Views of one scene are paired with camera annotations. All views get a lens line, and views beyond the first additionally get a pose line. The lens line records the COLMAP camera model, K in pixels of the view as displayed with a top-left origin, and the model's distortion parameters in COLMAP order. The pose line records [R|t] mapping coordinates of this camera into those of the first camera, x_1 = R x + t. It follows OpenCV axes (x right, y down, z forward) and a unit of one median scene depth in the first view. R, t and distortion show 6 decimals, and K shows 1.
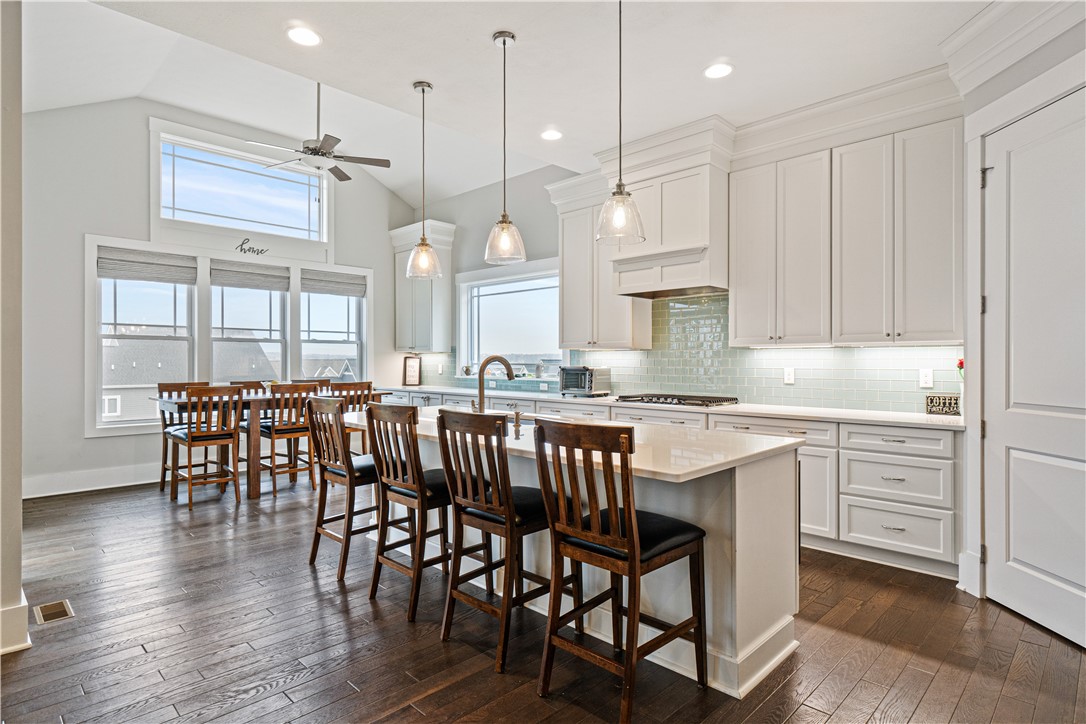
lens RADIAL K [[571.0, 0, 541.4], [0, 571.0, 362.4], [0, 0, 1]] dist [-0.006680, -0.000363]
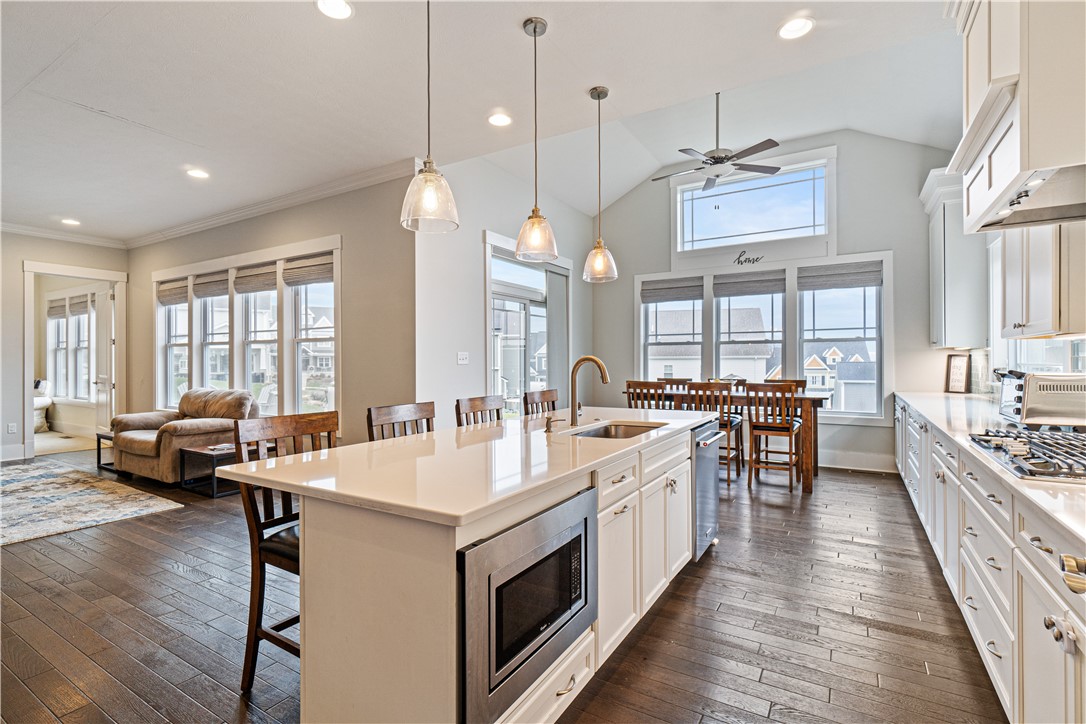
lens RADIAL K [[513.2, 0, 540.8], [0, 513.2, 361.8], [0, 0, 1]] dist [0.003831, 0.000110]
pose [[0.235361, -0.001736, -0.971906, 0.375094], [0.001425, 0.999998, -0.001441, -0.000228], [0.971907, -0.001046, 0.235363, 0.390202]]
